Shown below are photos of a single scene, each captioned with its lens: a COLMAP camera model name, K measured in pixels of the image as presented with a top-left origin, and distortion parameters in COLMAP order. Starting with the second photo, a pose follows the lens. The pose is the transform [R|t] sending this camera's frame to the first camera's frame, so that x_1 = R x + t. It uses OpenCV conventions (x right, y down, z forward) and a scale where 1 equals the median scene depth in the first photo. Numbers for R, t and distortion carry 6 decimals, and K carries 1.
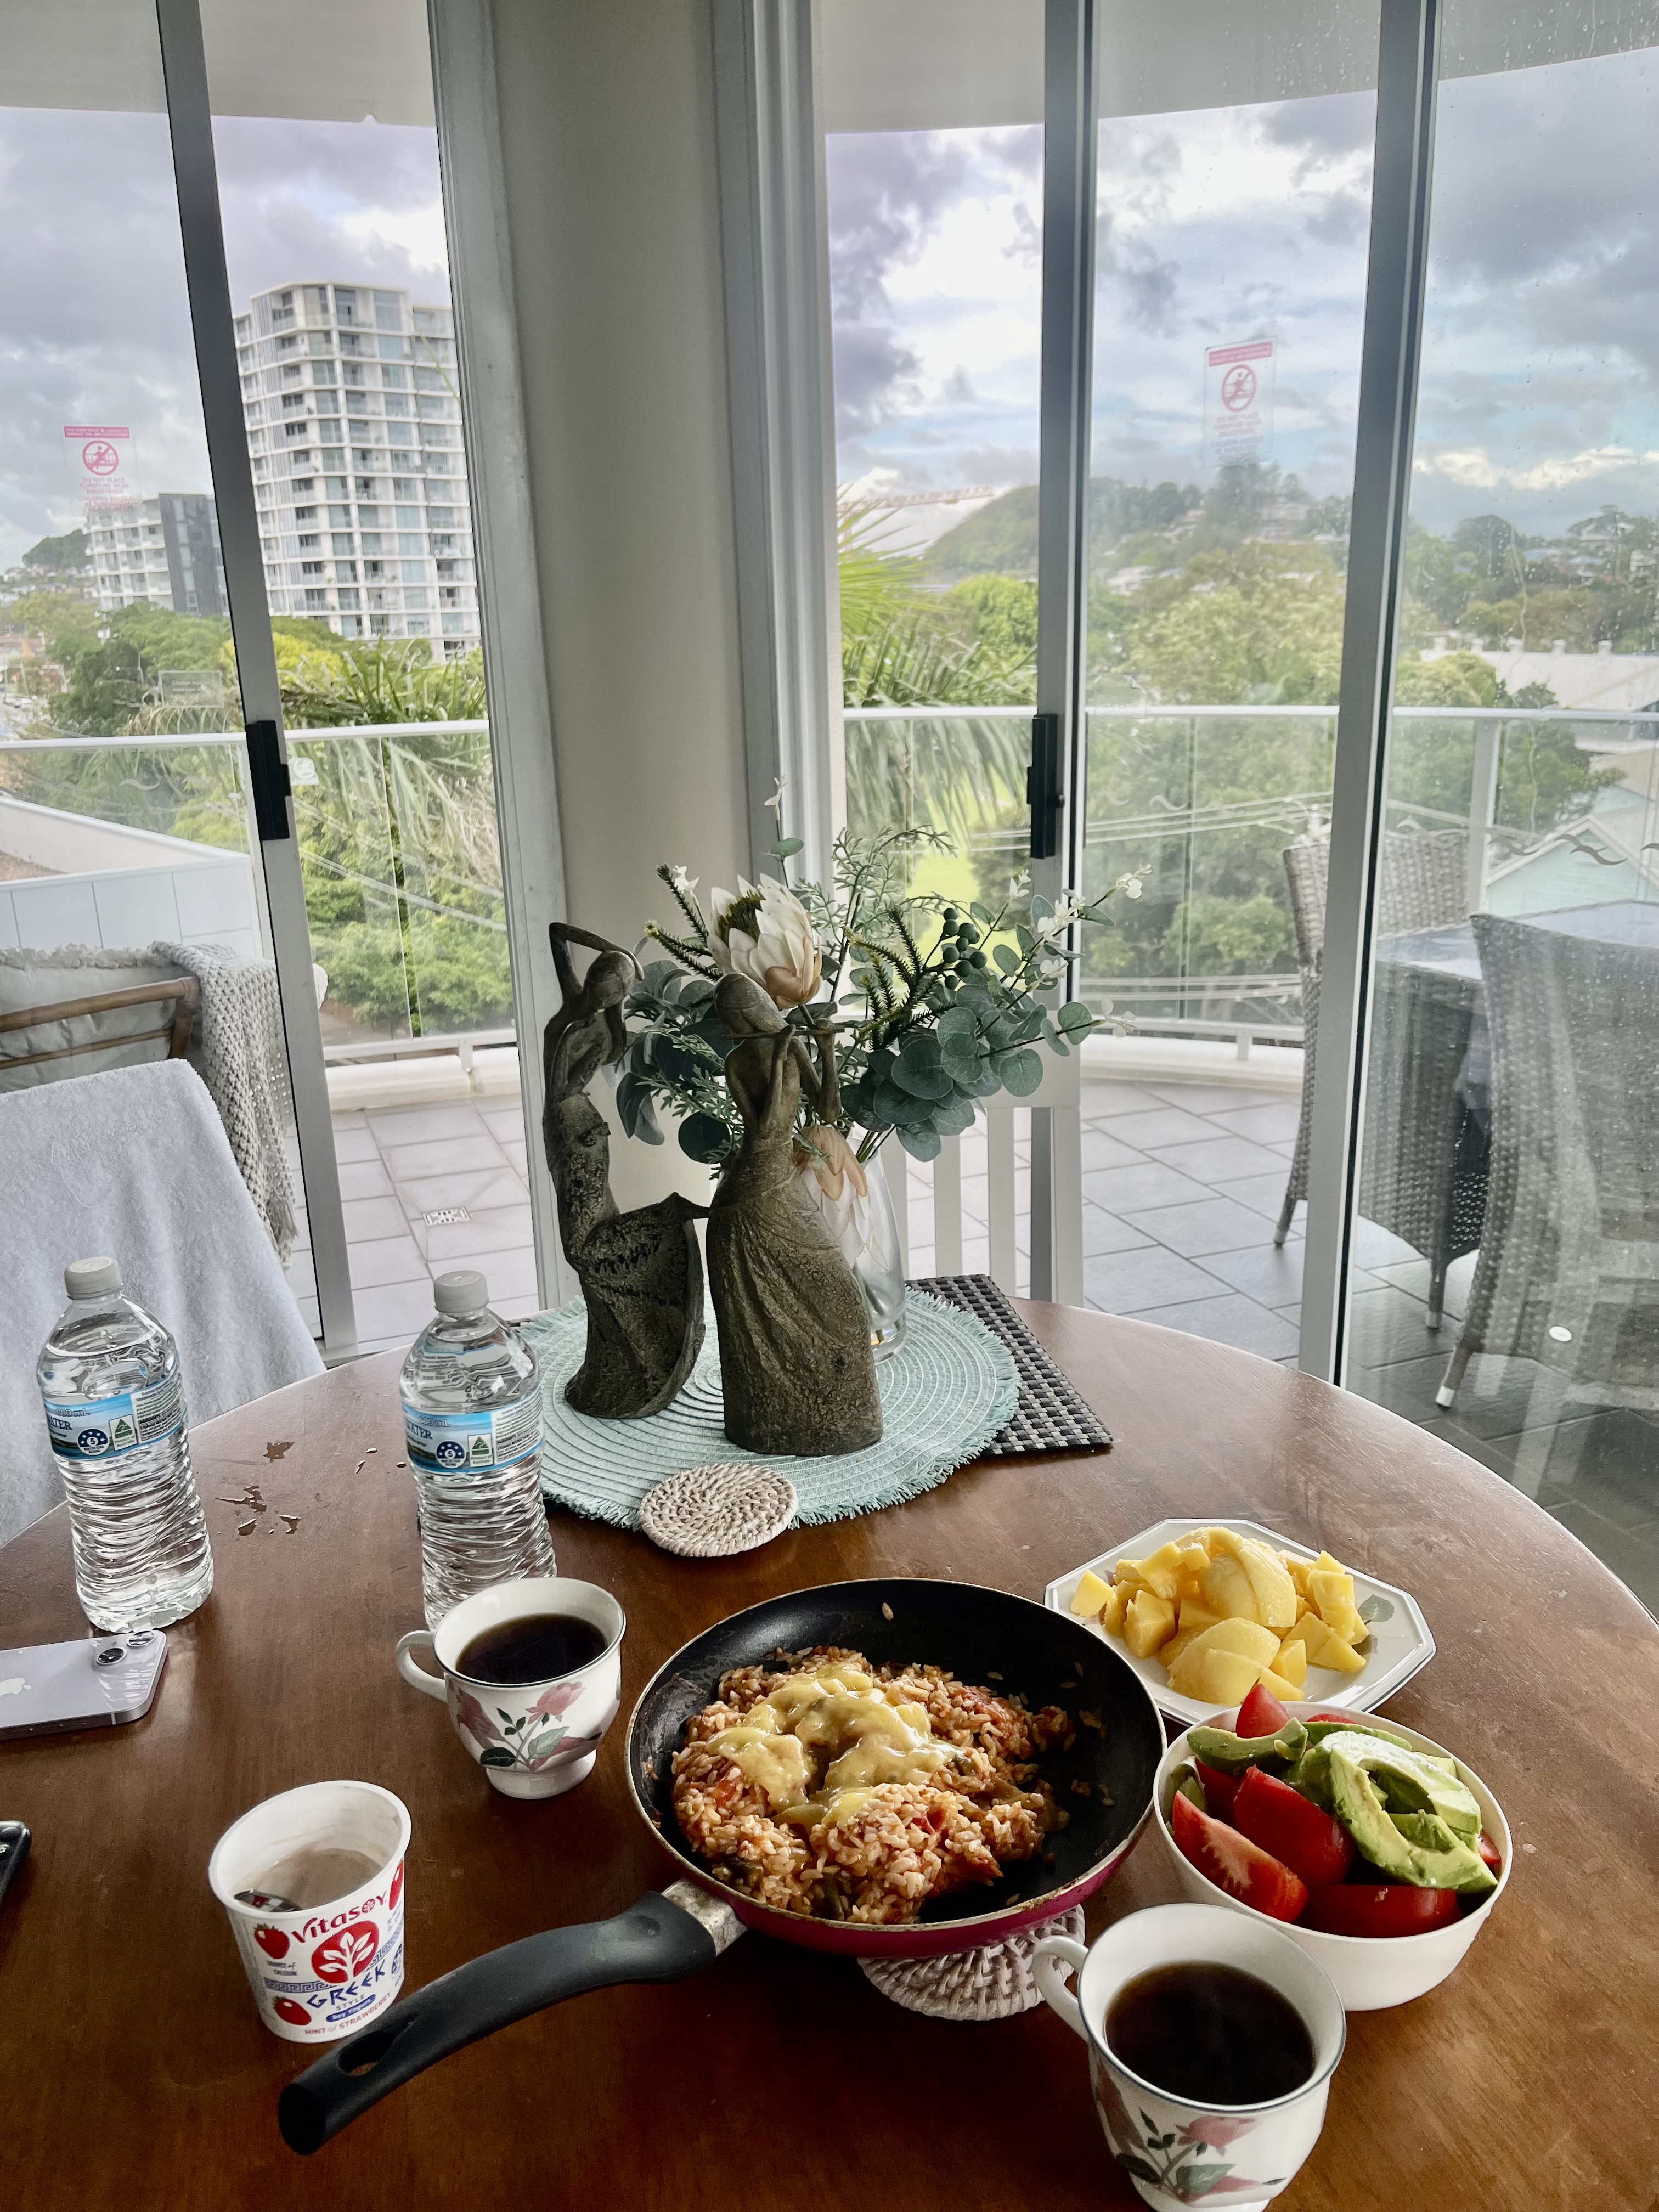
lens RADIAL K [[1683.1, 0, 849.4], [0, 1683.1, 1110.1], [0, 0, 1]] dist [0.019664, -0.018409]
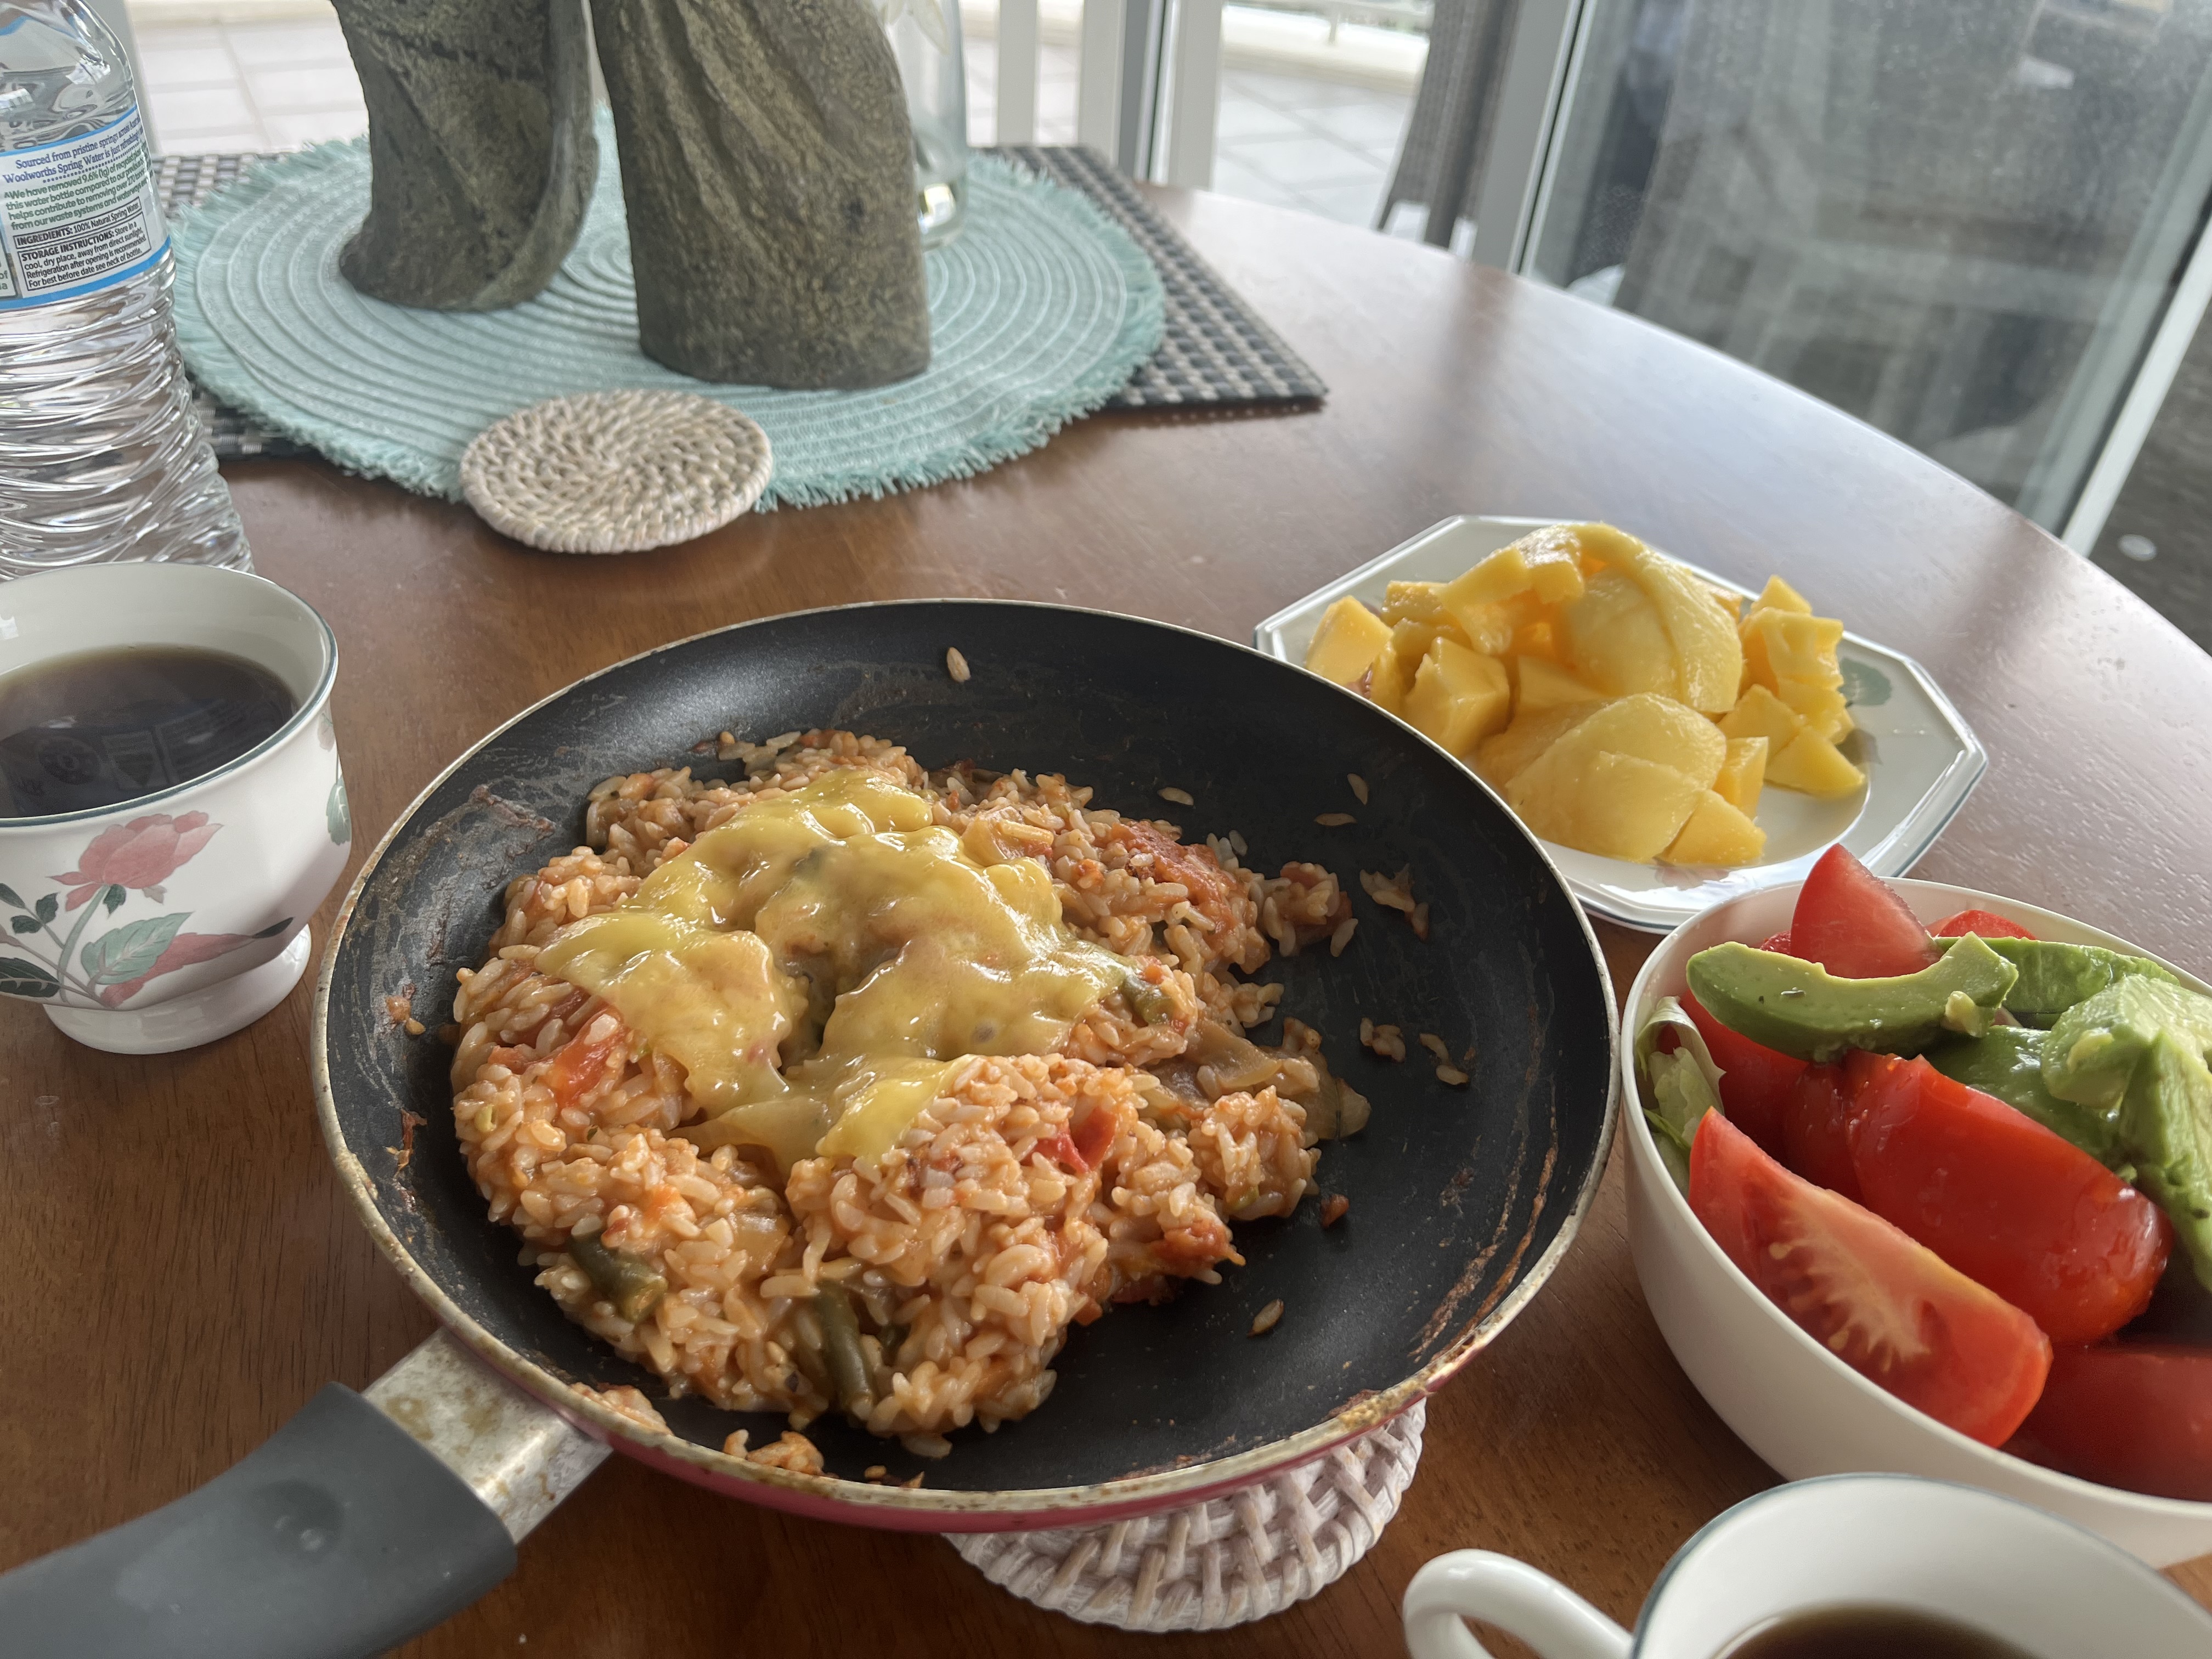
lens RADIAL K [[1683.1, 0, 1111.4], [0, 1683.1, 833.0], [0, 0, 1]] dist [0.019664, -0.018409]
pose [[0.987528, 0.011136, 0.157047, -0.009752], [-0.069401, 0.926146, 0.370726, 0.173226], [-0.141320, -0.377002, 0.915368, 0.577769]]
